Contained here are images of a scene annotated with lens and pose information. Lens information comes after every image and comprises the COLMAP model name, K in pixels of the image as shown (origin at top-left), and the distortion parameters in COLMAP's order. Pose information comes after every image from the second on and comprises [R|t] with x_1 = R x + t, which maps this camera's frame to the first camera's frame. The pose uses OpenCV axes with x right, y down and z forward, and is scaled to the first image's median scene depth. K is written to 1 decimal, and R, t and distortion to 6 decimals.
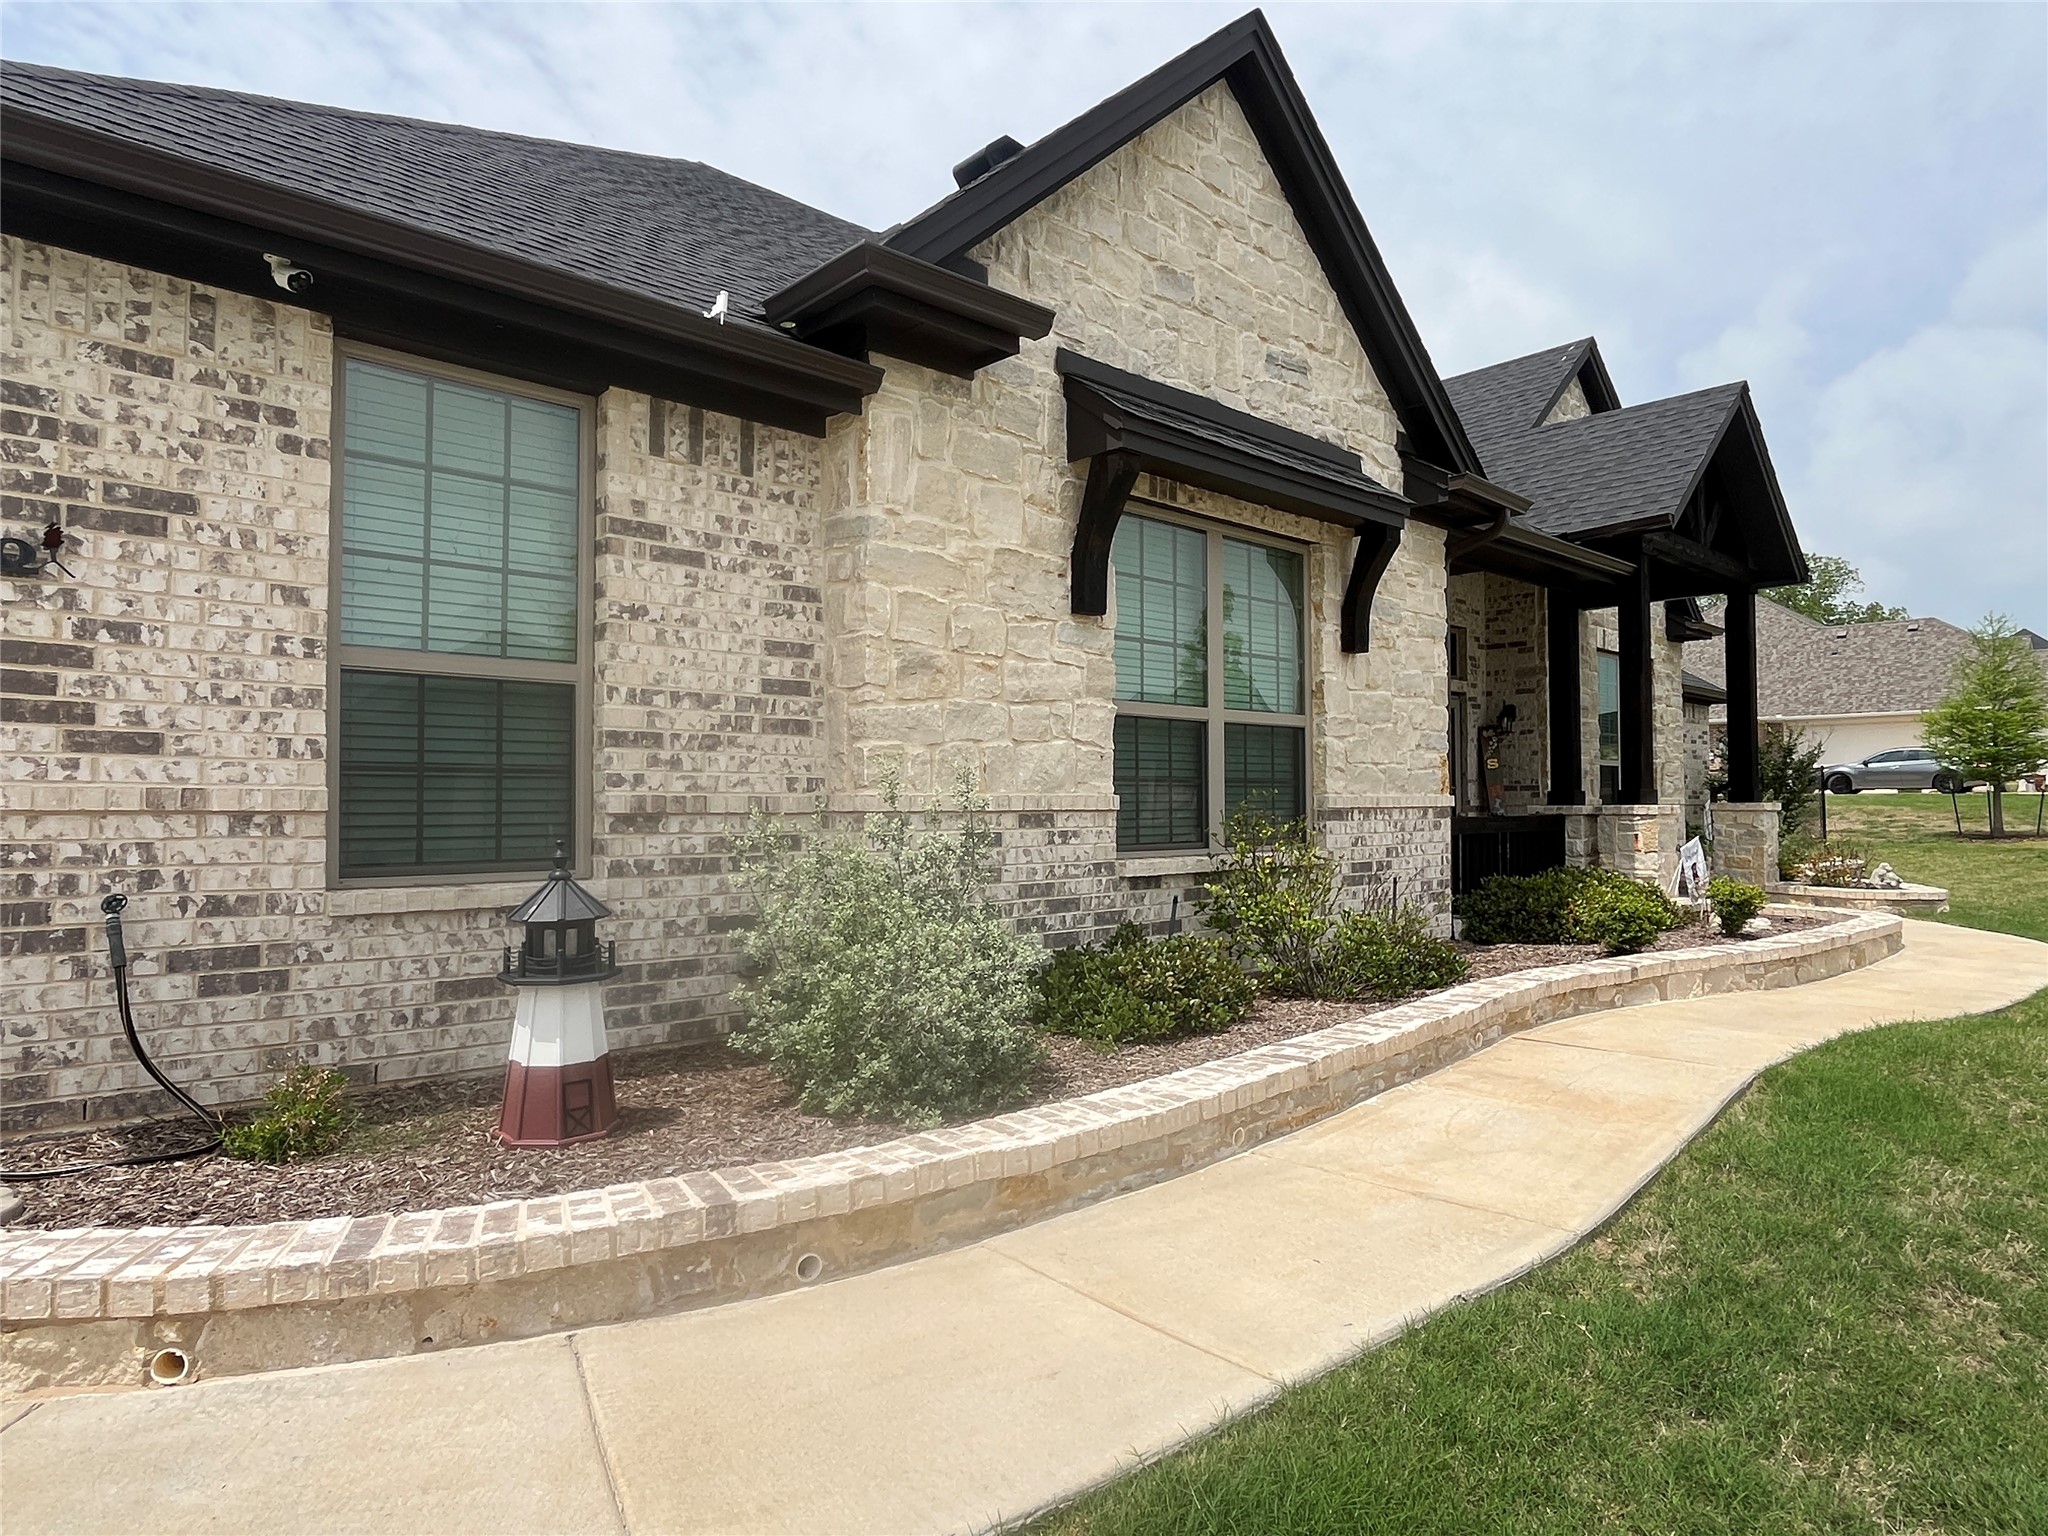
lens RADIAL K [[1206.2, 0, 1023.6], [0, 1206.2, 768.7], [0, 0, 1]] dist [0.000404, -0.003201]
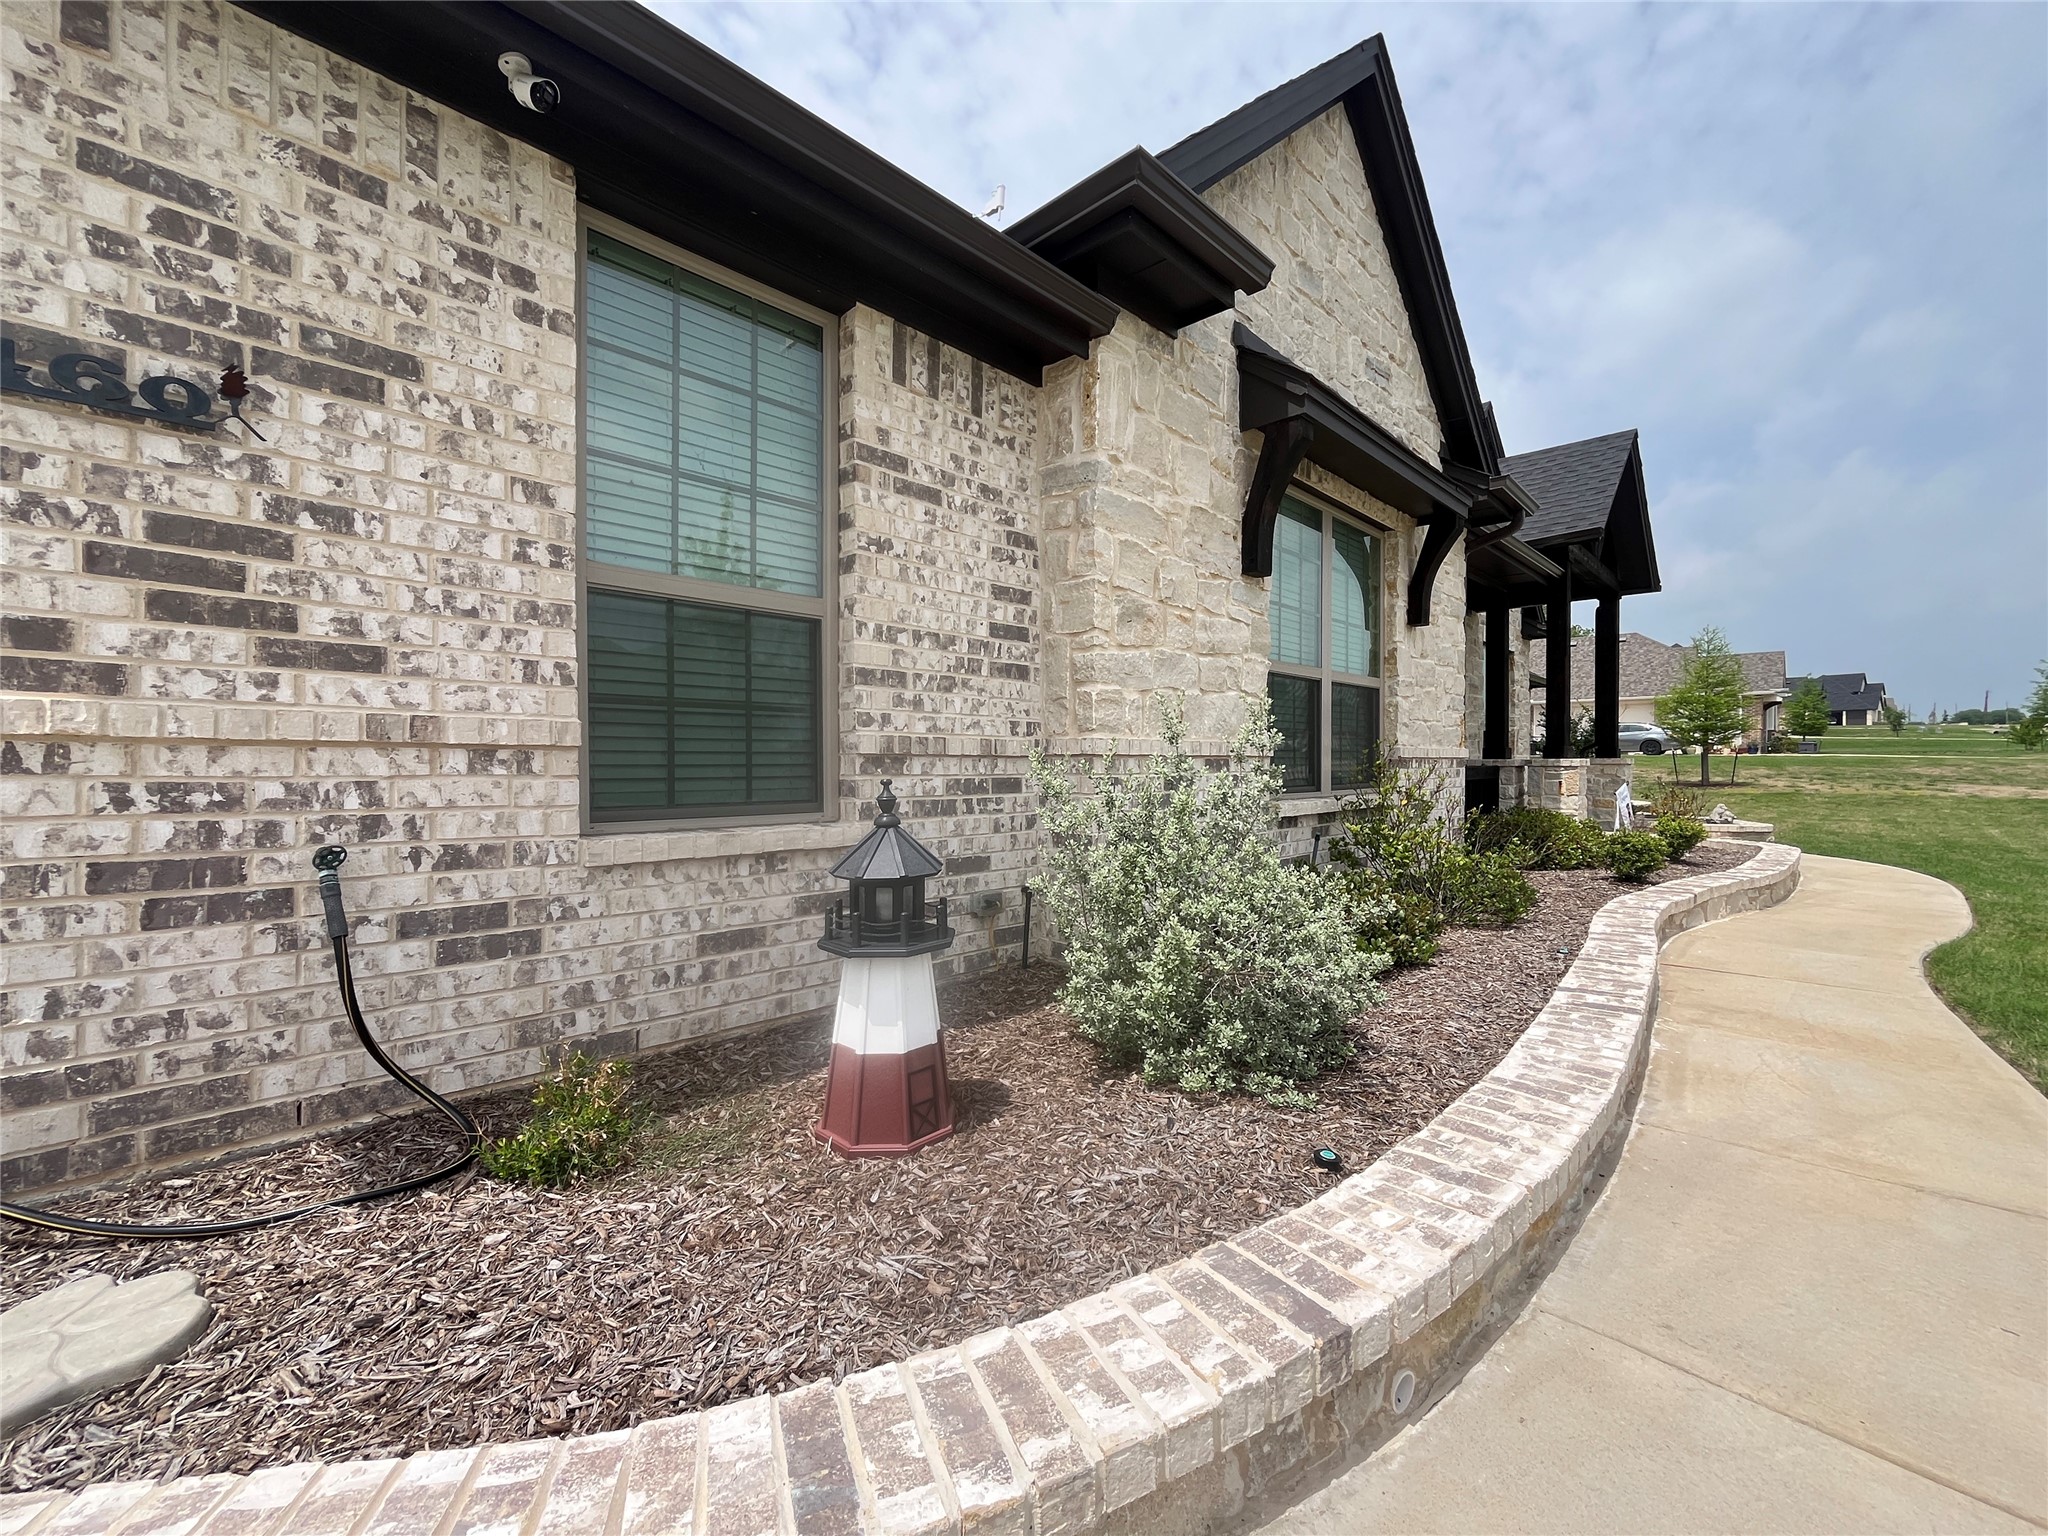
lens RADIAL K [[843.3, 0, 1026.9], [0, 843.3, 771.2], [0, 0, 1]] dist [-0.001365, -0.001273]
pose [[0.998405, 0.002197, 0.056417, -0.227215], [-0.004465, 0.999186, 0.040100, 0.021355], [-0.056283, -0.040287, 0.997602, 0.293585]]
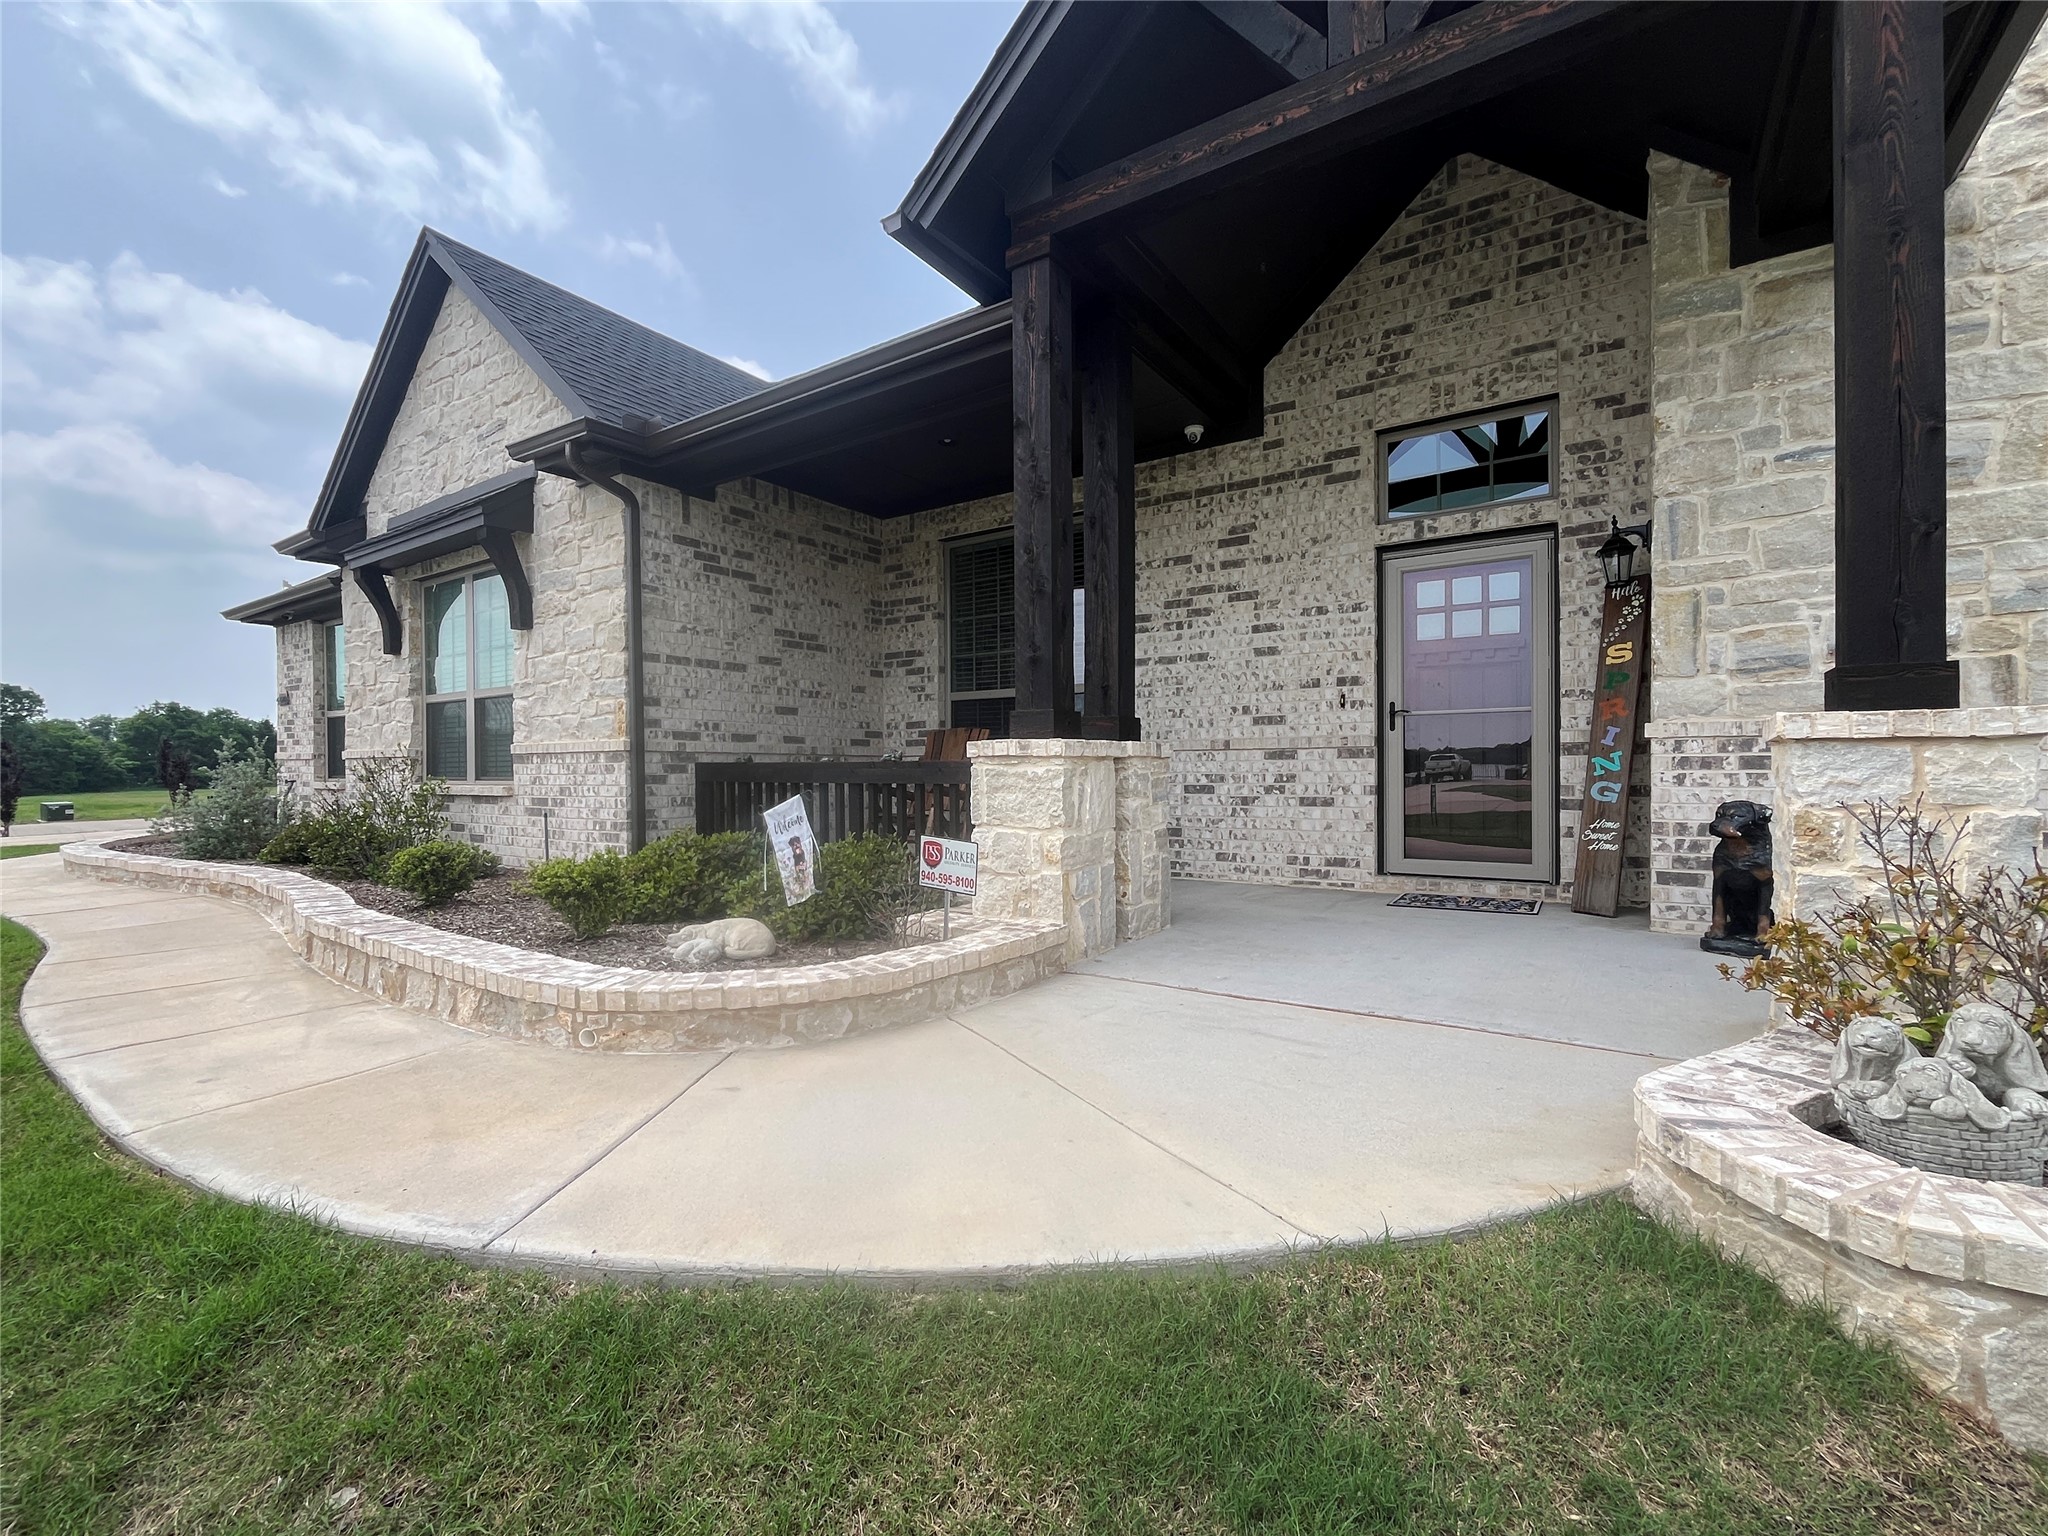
lens RADIAL K [[854.9, 0, 1034.2], [0, 854.9, 773.8], [0, 0, 1]] dist [-0.000828, -0.000166]
pose [[0.241061, 0.004191, -0.970501, 1.876289], [0.029435, 0.999499, 0.011627, 0.087570], [0.970064, -0.031370, 0.240817, 1.933002]]
